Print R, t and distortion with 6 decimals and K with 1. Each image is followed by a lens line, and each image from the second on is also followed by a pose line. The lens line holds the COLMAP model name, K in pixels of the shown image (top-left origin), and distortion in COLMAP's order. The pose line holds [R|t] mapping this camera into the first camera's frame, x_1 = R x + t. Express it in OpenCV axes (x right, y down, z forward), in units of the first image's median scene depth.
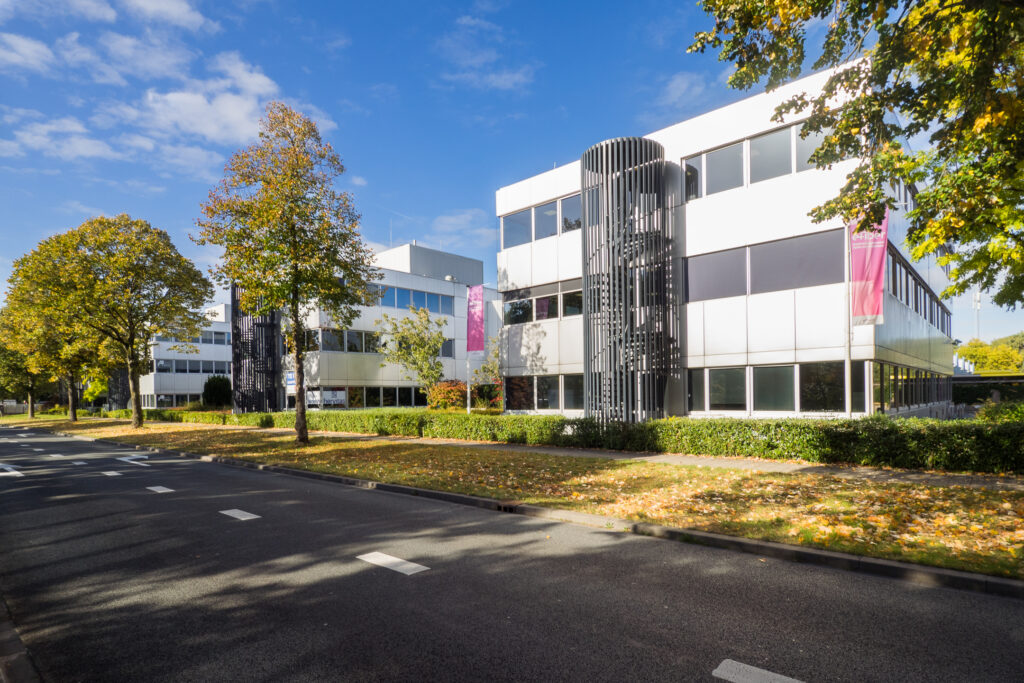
lens RADIAL K [[543.9, 0, 515.5], [0, 543.9, 344.6], [0, 0, 1]] dist [0.005460, -0.003701]
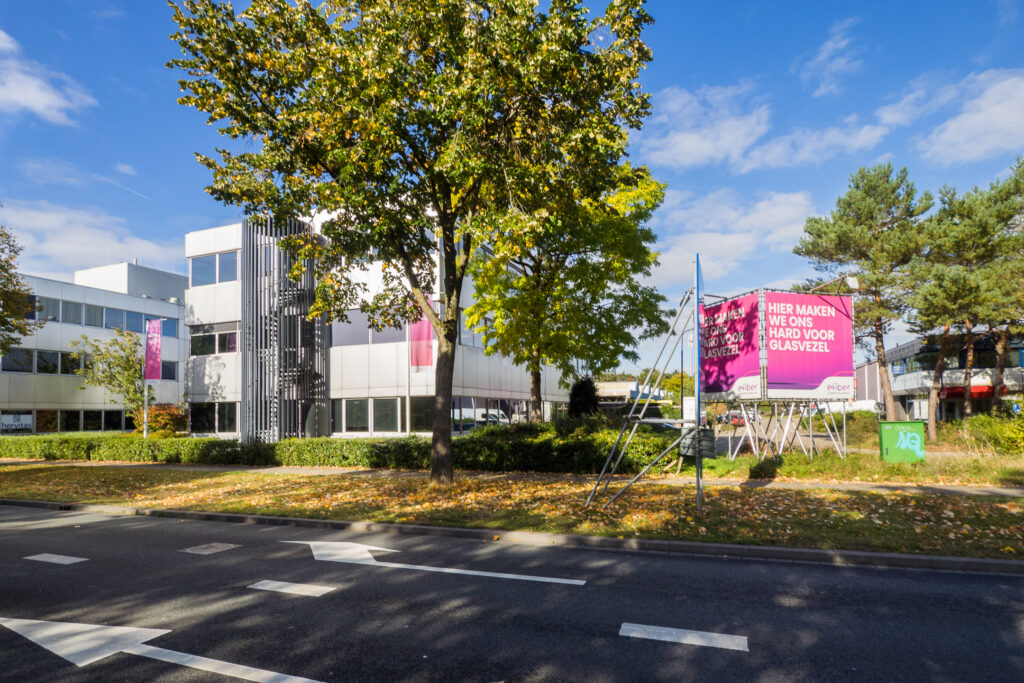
lens RADIAL K [[543.9, 0, 512.5], [0, 543.9, 344.4], [0, 0, 1]] dist [0.005460, -0.003701]
pose [[0.940501, 0.046783, 0.336554, 0.230112], [-0.032651, 0.998336, -0.047534, -0.028642], [-0.338217, 0.033717, 0.940464, -0.264947]]
